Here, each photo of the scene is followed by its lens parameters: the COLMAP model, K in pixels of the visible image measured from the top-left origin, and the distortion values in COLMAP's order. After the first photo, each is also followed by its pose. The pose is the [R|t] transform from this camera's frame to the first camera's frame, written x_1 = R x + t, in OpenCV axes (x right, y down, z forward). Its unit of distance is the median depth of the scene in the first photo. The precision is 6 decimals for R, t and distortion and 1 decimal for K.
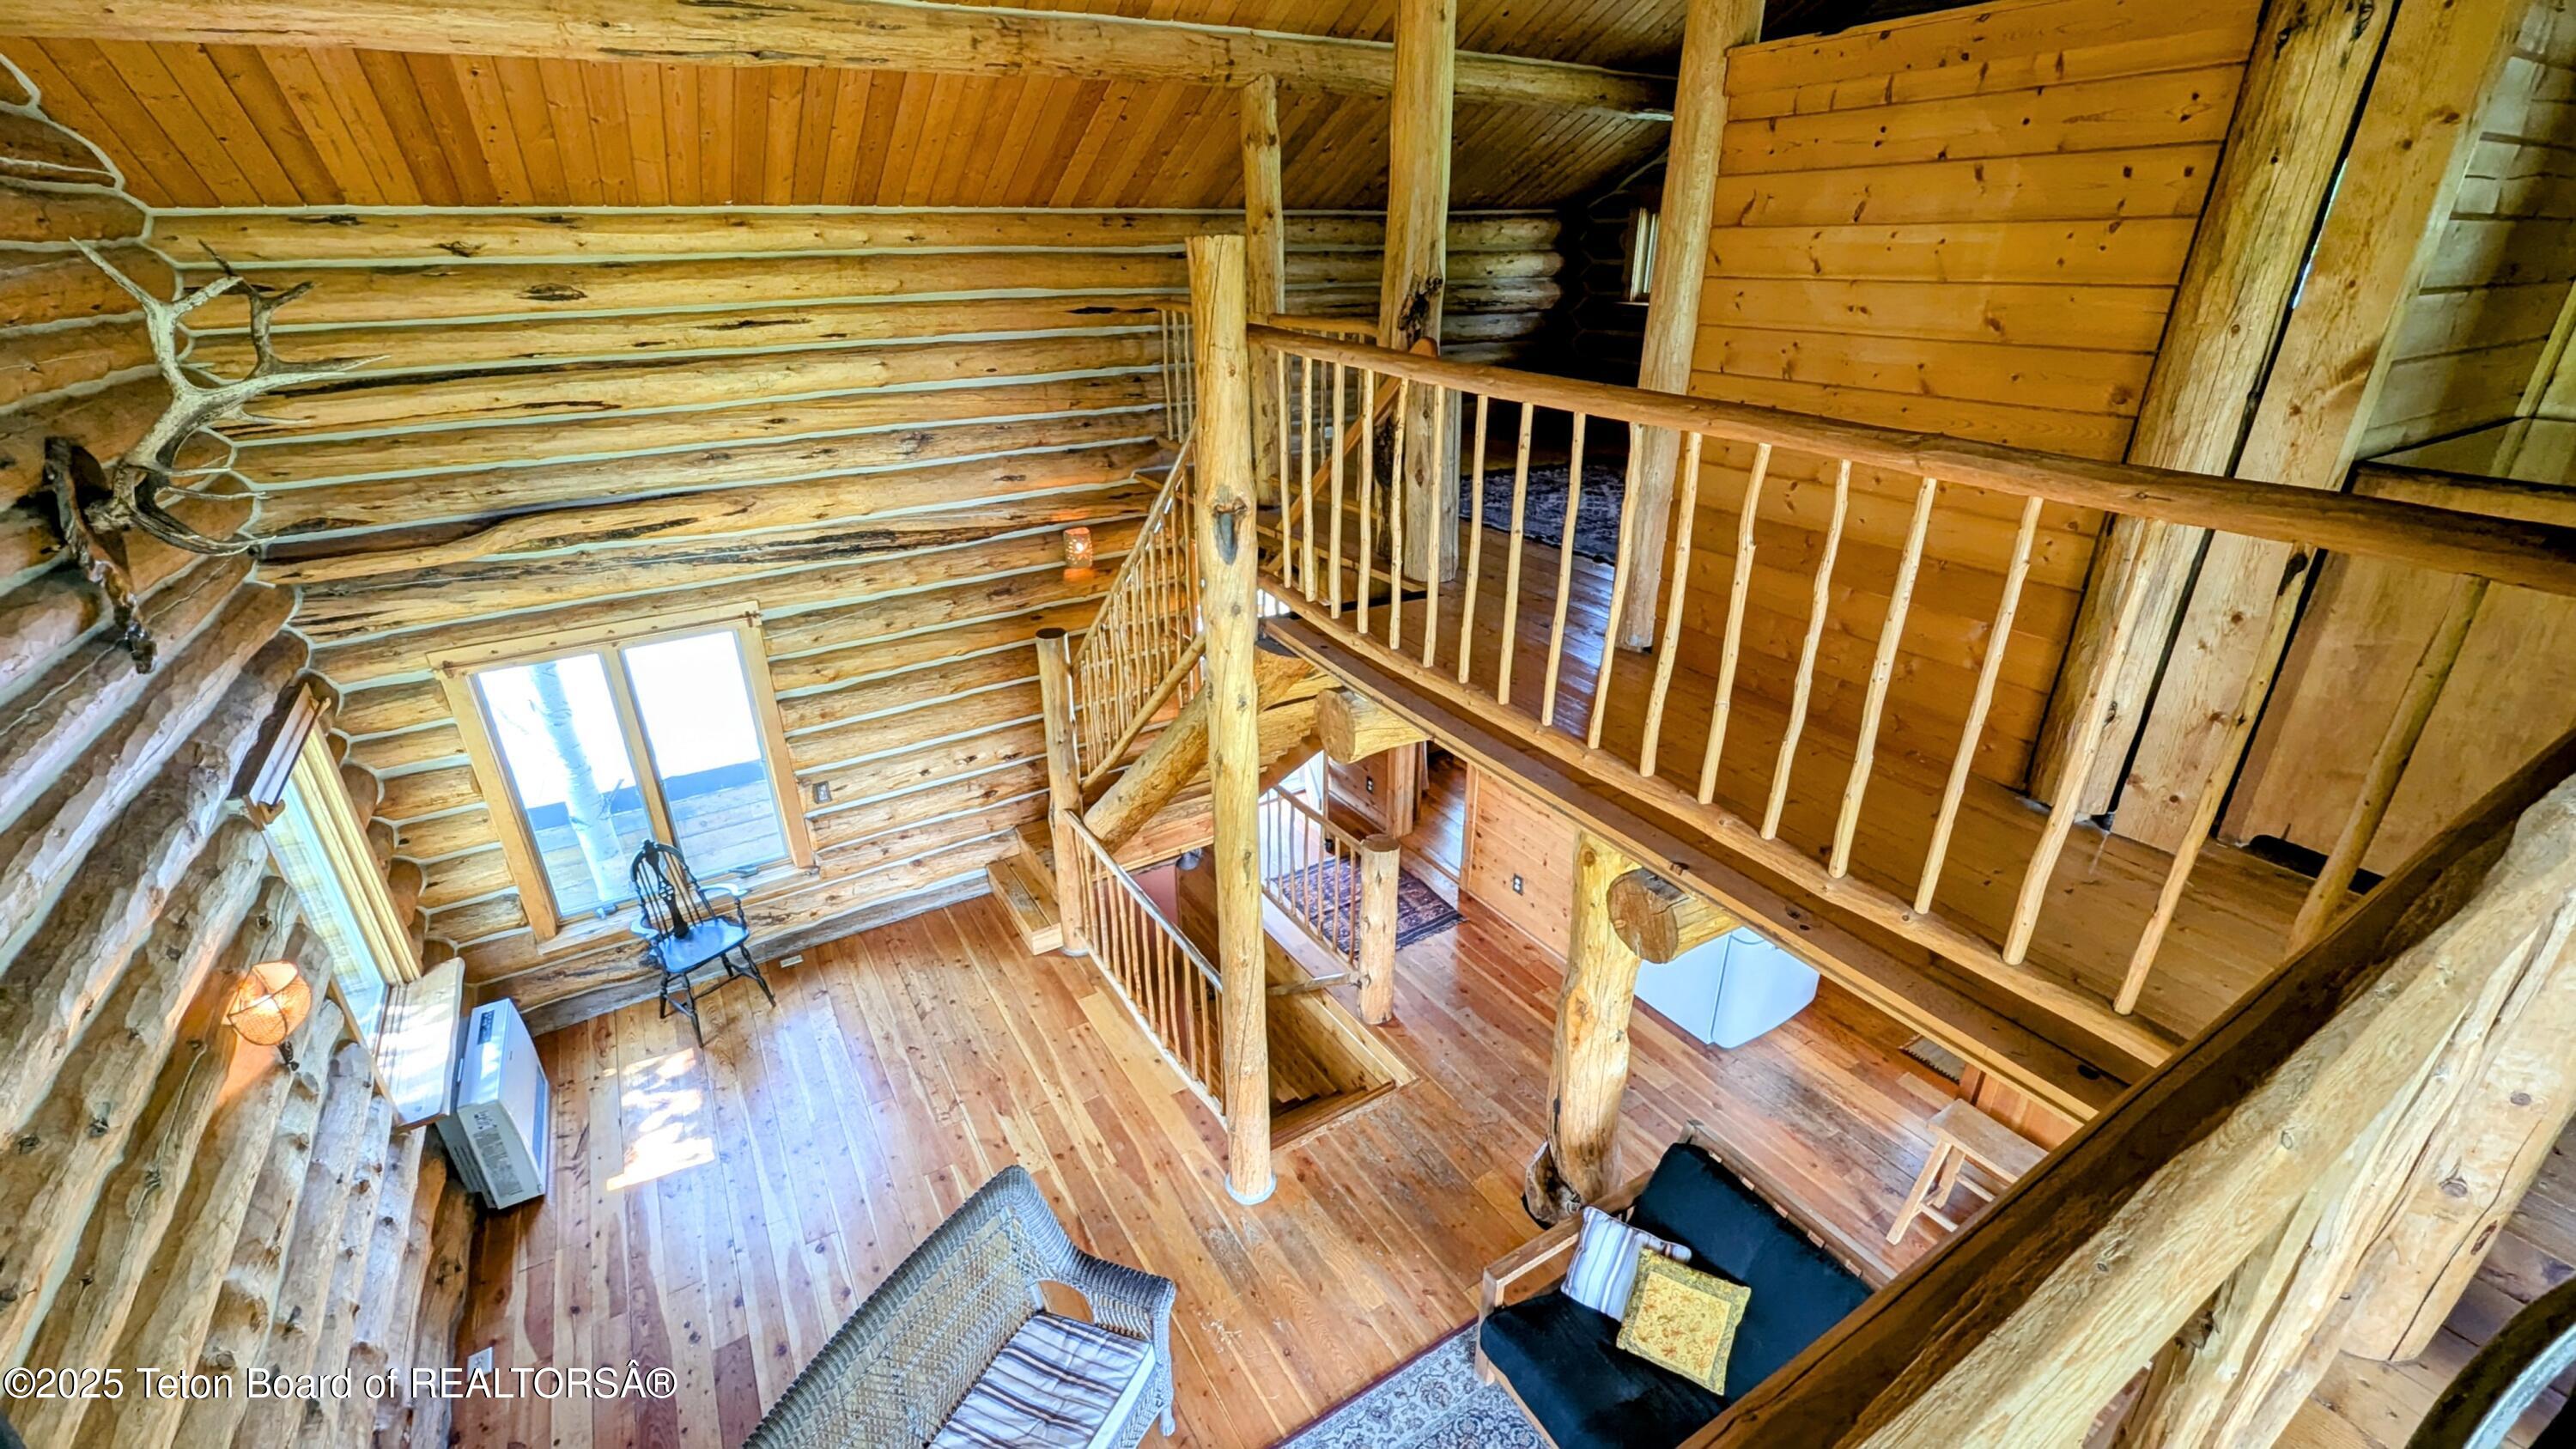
lens RADIAL K [[1062.8, 0, 1300.1], [0, 1062.8, 728.5], [0, 0, 1]] dist [0.000724, -0.000691]
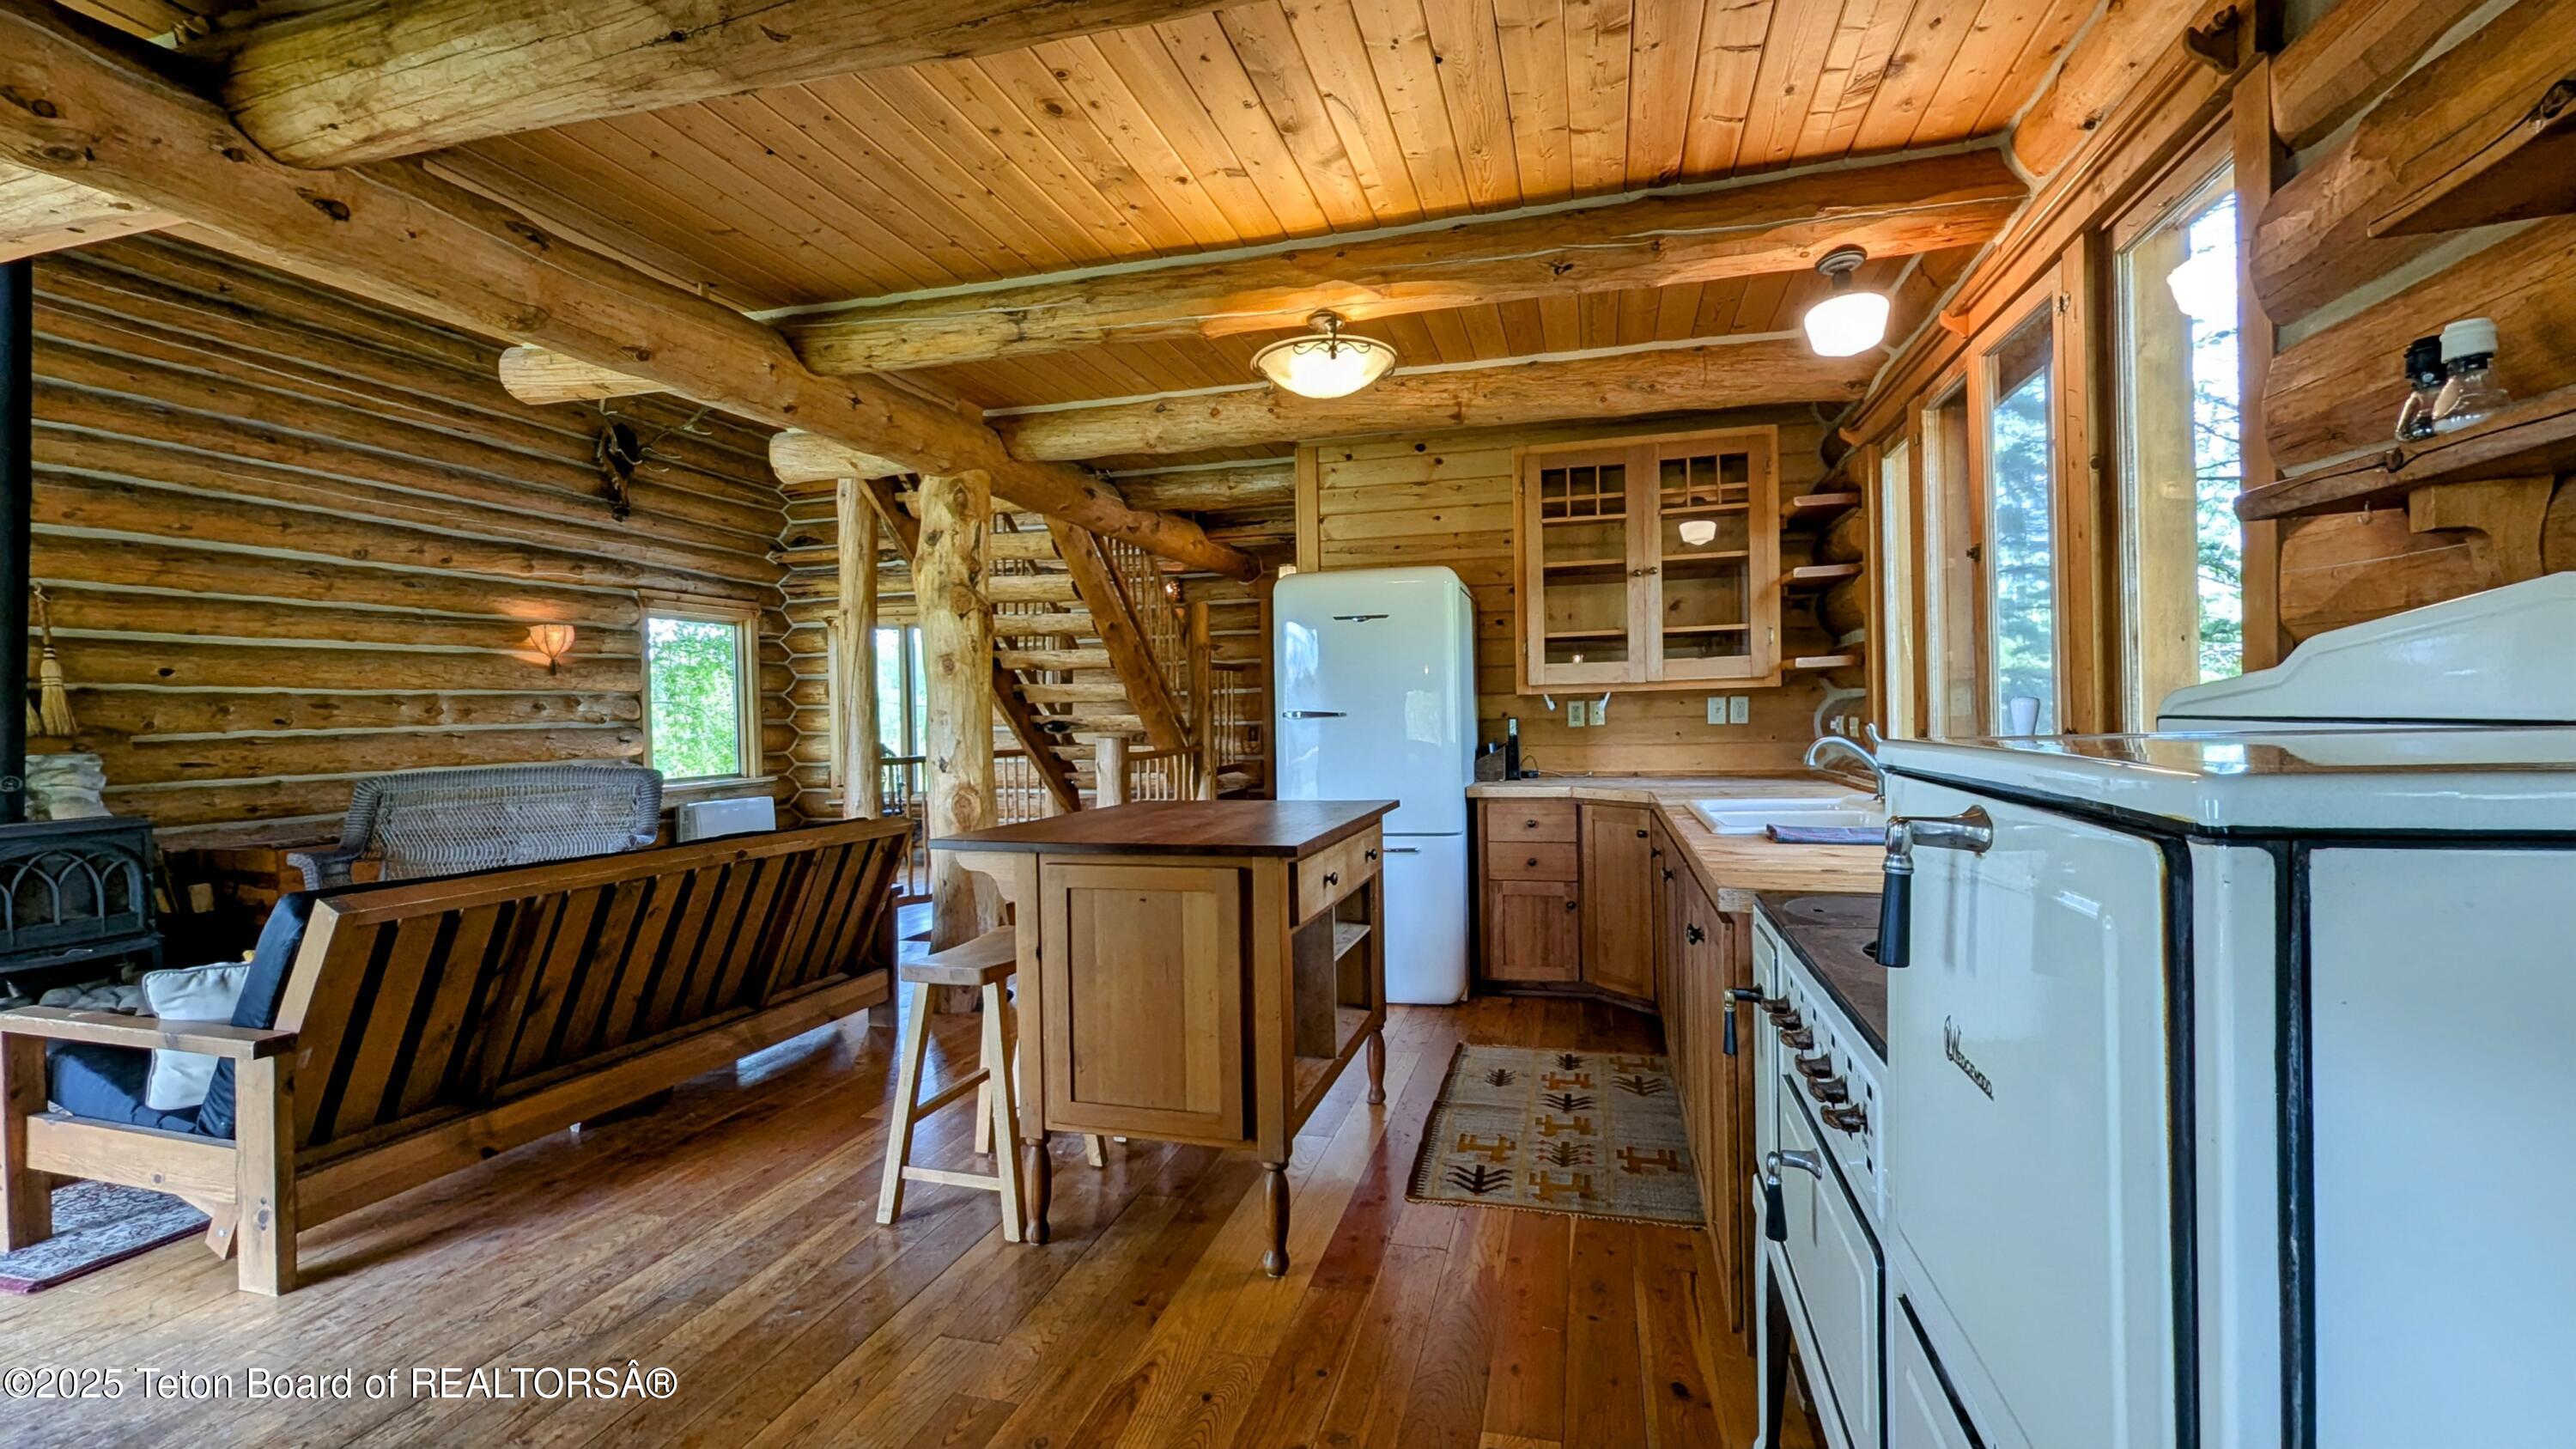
lens RADIAL K [[1061.9, 0, 1300.0], [0, 1061.9, 728.2], [0, 0, 1]] dist [0.001788, -0.002040]
pose [[0.675457, 0.006184, -0.737373, 1.030433], [-0.292415, 0.920227, -0.260144, 0.335272], [0.676942, 0.391335, 0.623383, 0.435210]]
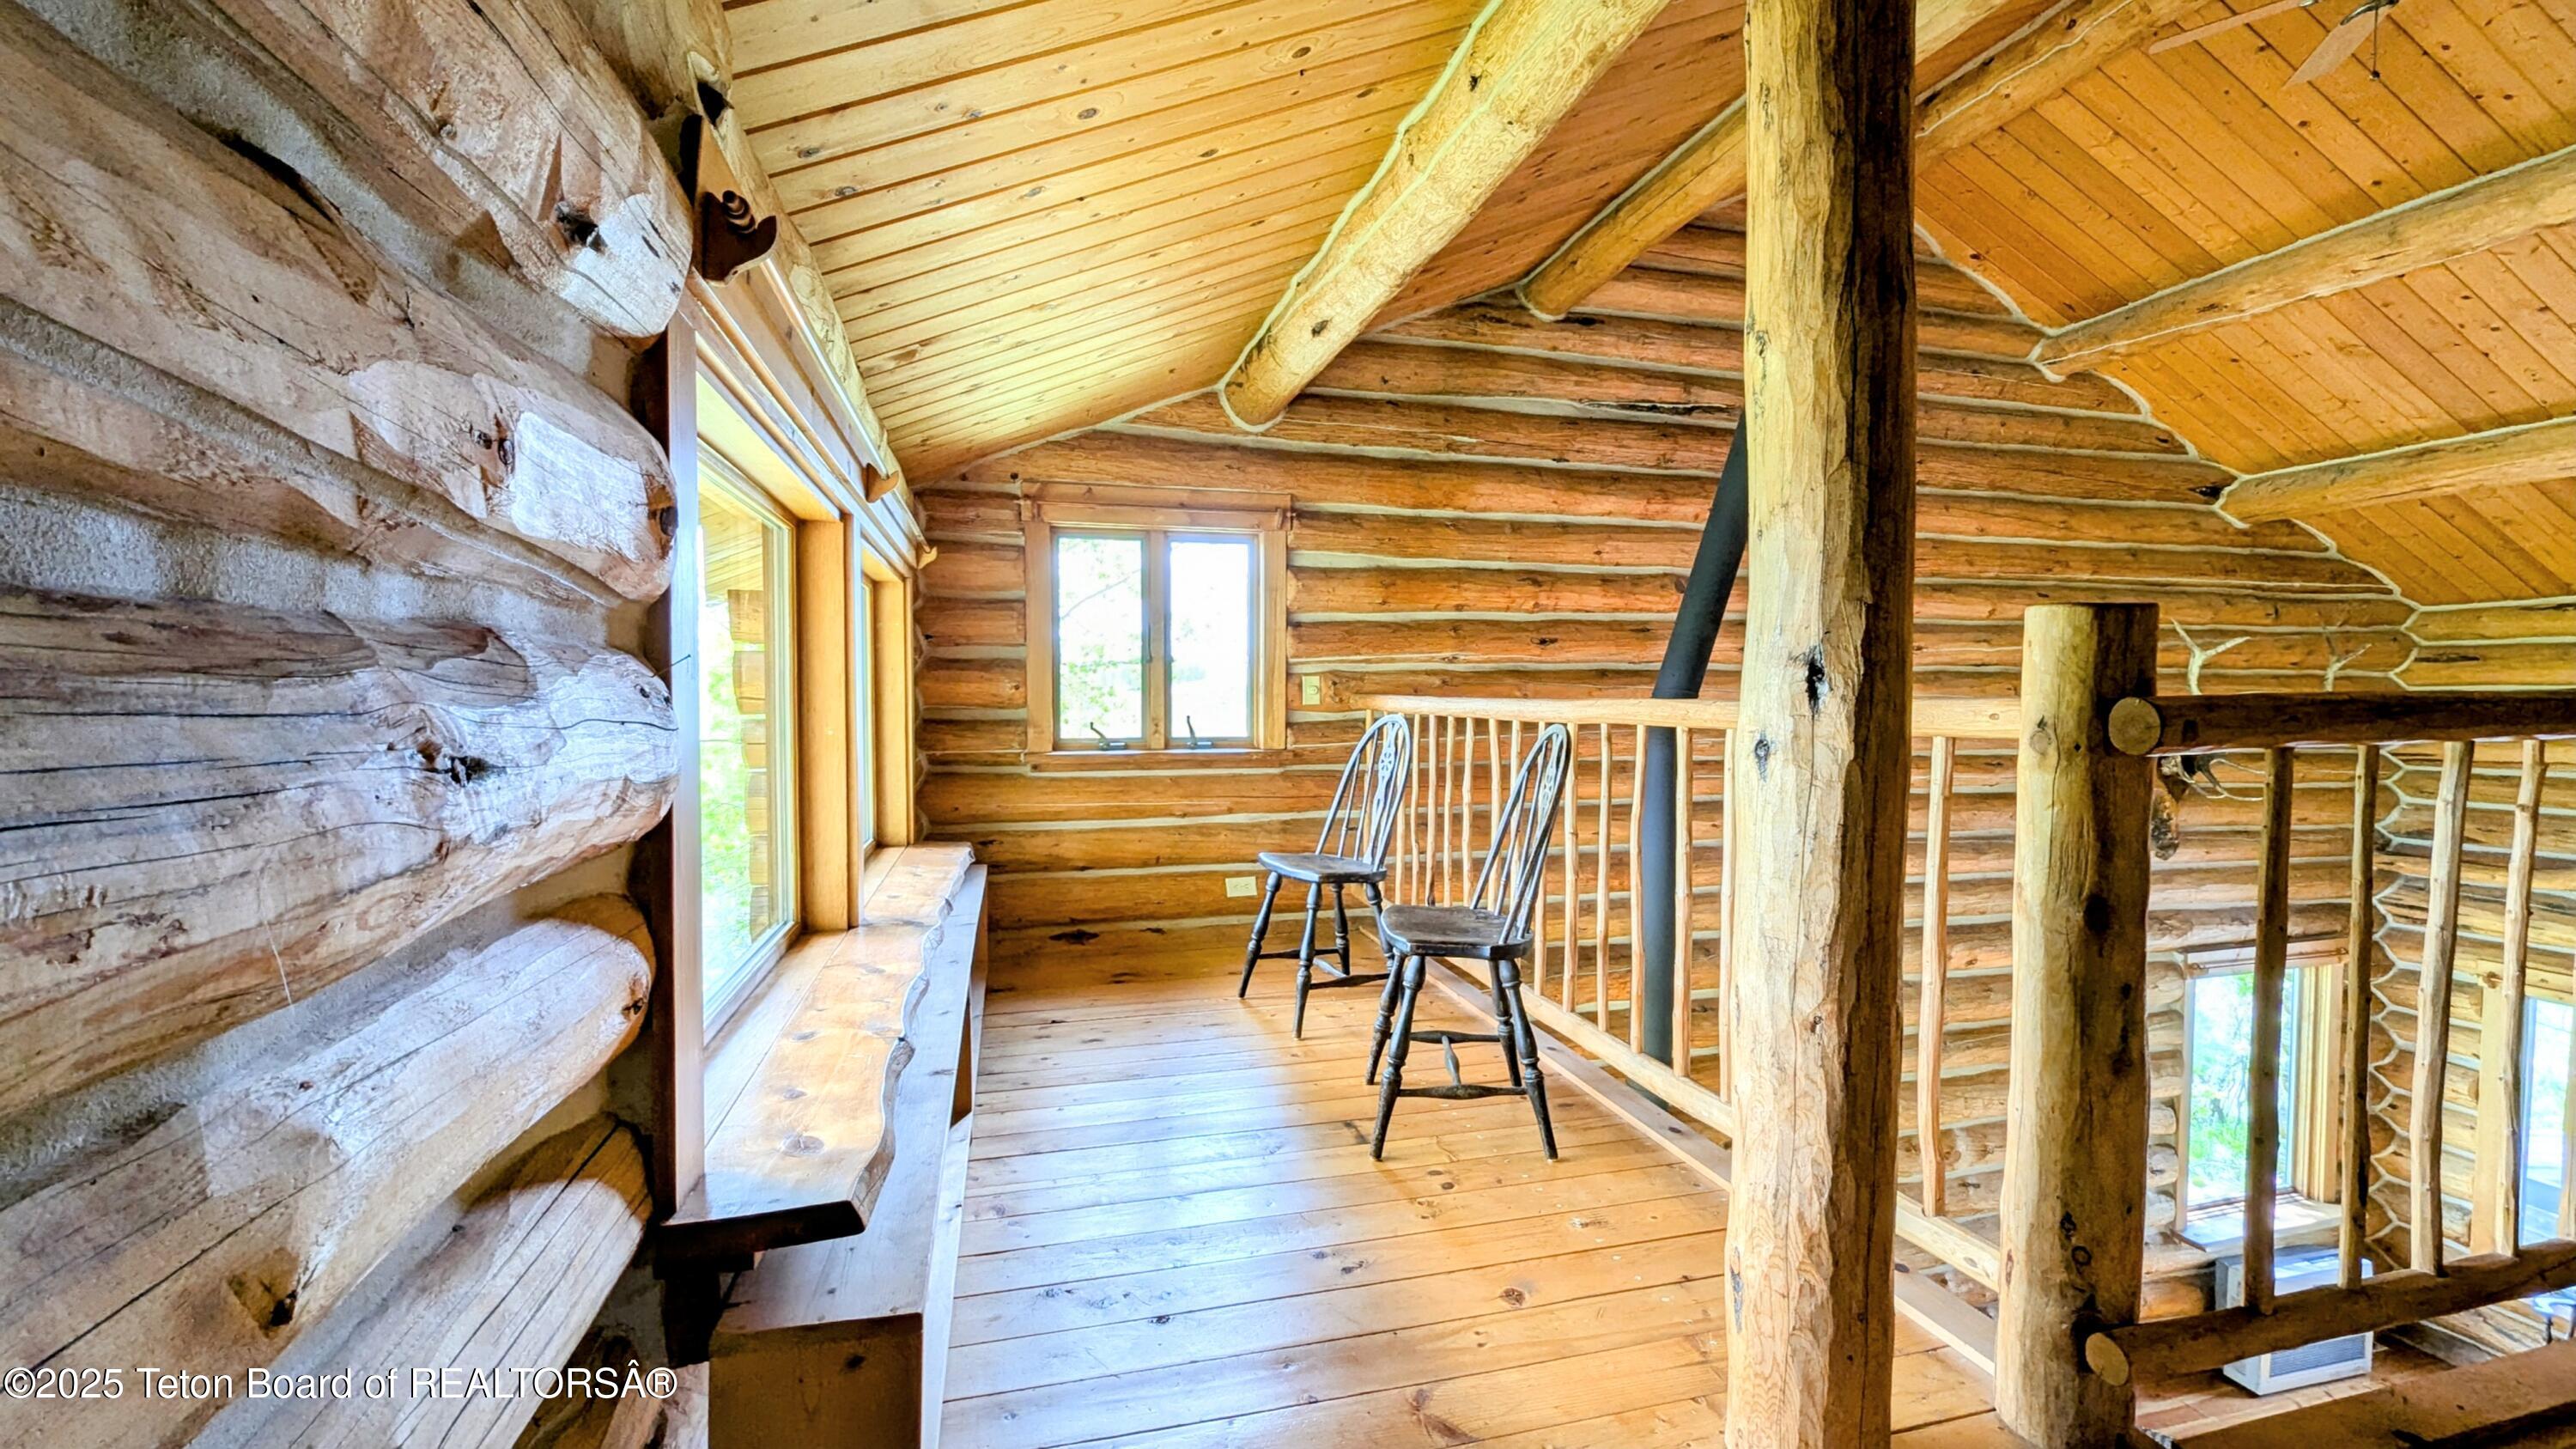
lens RADIAL K [[1062.8, 0, 1300.1], [0, 1062.8, 728.5], [0, 0, 1]] dist [0.000724, -0.000691]
pose [[-0.298589, 0.047293, -0.953209, 0.550100], [-0.395218, 0.902982, 0.168601, 0.010562], [0.868704, 0.427068, -0.250930, 0.086715]]
